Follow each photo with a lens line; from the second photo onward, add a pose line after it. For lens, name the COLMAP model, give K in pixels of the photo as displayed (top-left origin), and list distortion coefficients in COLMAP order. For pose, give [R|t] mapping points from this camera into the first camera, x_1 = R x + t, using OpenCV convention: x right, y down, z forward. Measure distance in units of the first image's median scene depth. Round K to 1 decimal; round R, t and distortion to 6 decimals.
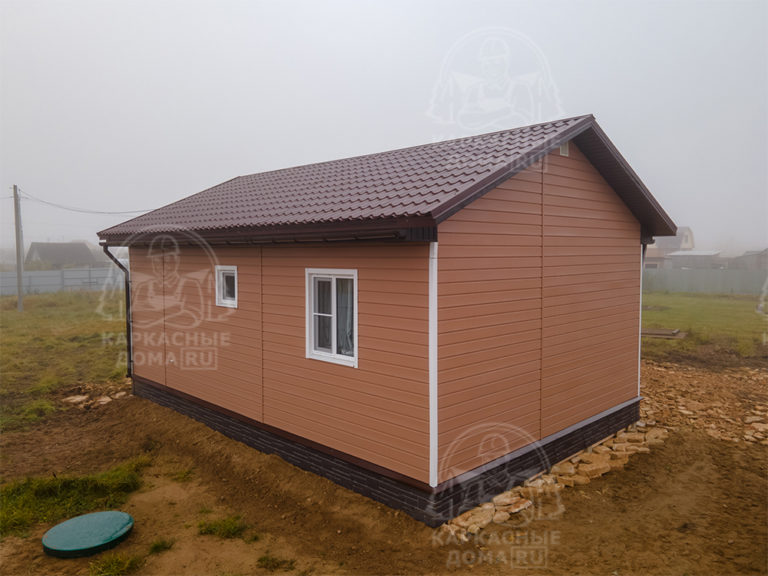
lens RADIAL K [[565.6, 0, 384.0], [0, 565.6, 288.0], [0, 0, 1]] dist [0.046932, 0.002950]
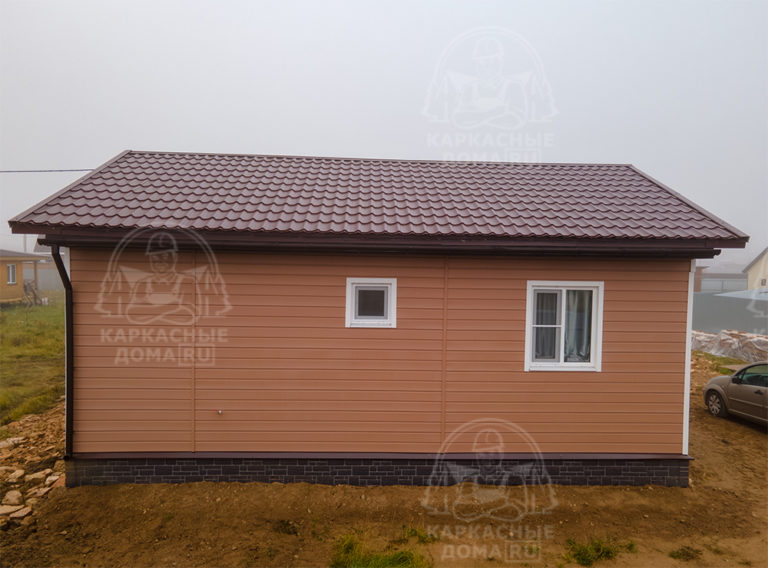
lens RADIAL K [[563.7, 0, 384.0], [0, 563.7, 284.0], [0, 0, 1]] dist [0.024080, 0.002169]
pose [[0.673694, -0.024439, 0.738606, -1.043071], [0.025585, 0.999625, 0.009740, -0.045298], [-0.738568, 0.012335, 0.674067, 0.520959]]
